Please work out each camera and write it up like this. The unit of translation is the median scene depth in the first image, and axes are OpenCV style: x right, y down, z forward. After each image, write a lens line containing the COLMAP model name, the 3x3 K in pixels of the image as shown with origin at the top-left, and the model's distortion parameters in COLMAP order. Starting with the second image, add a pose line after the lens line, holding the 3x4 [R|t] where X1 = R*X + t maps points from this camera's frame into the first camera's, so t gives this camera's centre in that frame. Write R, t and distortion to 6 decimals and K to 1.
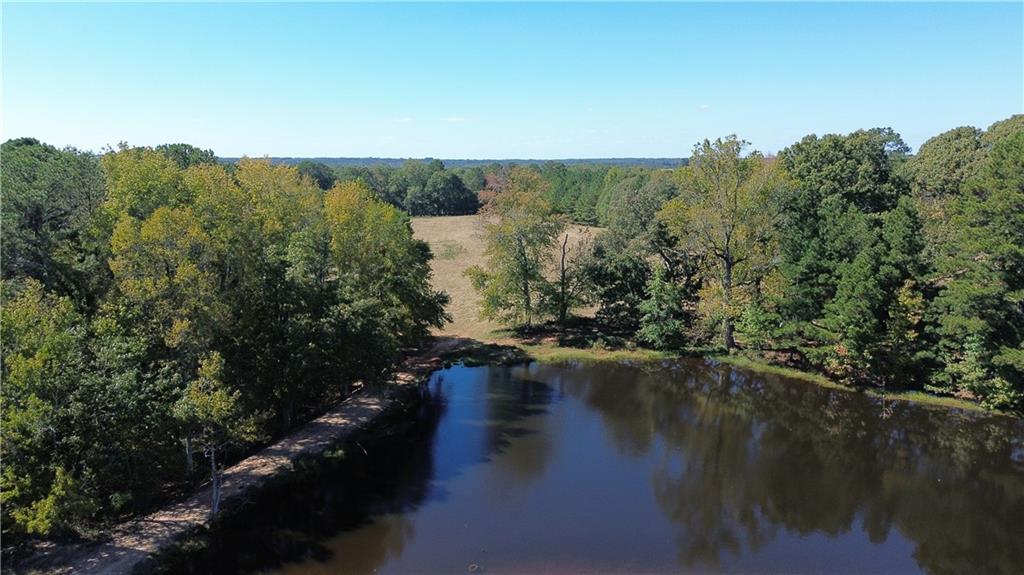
lens RADIAL K [[625.3, 0, 510.8], [0, 625.3, 282.5], [0, 0, 1]] dist [-0.067495, 0.052065]
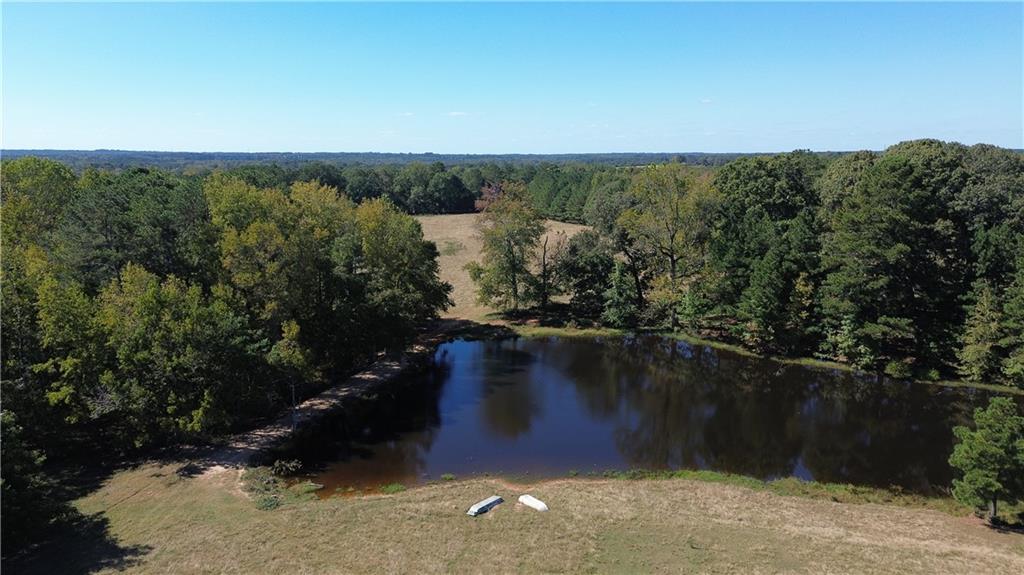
lens RADIAL K [[625.3, 0, 510.8], [0, 625.3, 282.5], [0, 0, 1]] dist [-0.067495, 0.052065]
pose [[1.000000, -0.000157, 0.000186, 0.020548], [0.000155, 0.999964, 0.008525, 0.004794], [-0.000187, -0.008525, 0.999964, -0.266200]]
